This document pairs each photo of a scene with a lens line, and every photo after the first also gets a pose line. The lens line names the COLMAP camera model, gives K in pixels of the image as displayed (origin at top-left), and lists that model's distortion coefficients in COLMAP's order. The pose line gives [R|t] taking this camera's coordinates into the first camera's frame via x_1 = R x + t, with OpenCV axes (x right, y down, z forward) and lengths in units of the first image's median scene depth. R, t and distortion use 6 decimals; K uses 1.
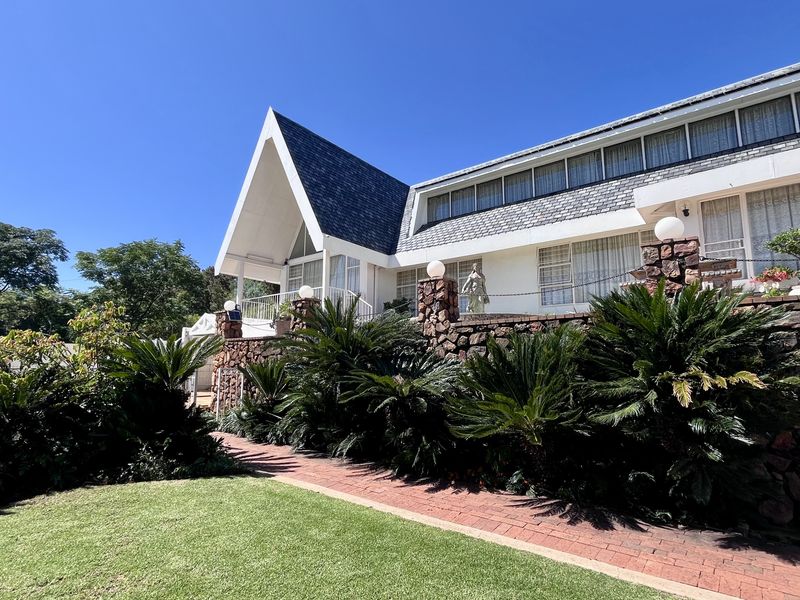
lens RADIAL K [[428.7, 0, 396.0], [0, 428.7, 302.3], [0, 0, 1]] dist [-0.004652, -0.000879]
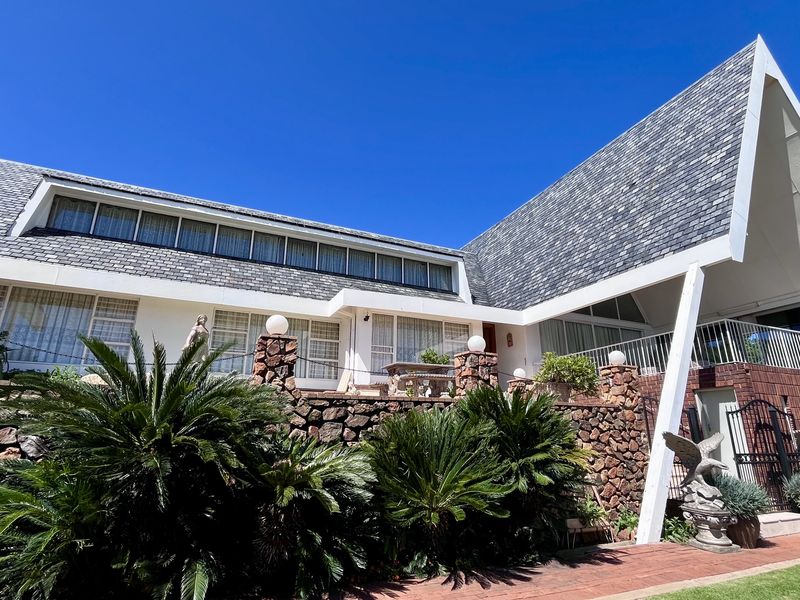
lens RADIAL K [[428.7, 0, 396.9], [0, 428.7, 301.0], [0, 0, 1]] dist [-0.004652, -0.000879]
pose [[0.458248, 0.269336, 0.847034, -0.537171], [-0.131668, 0.963039, -0.234989, 0.045338], [-0.879018, -0.003844, 0.476774, 0.404218]]
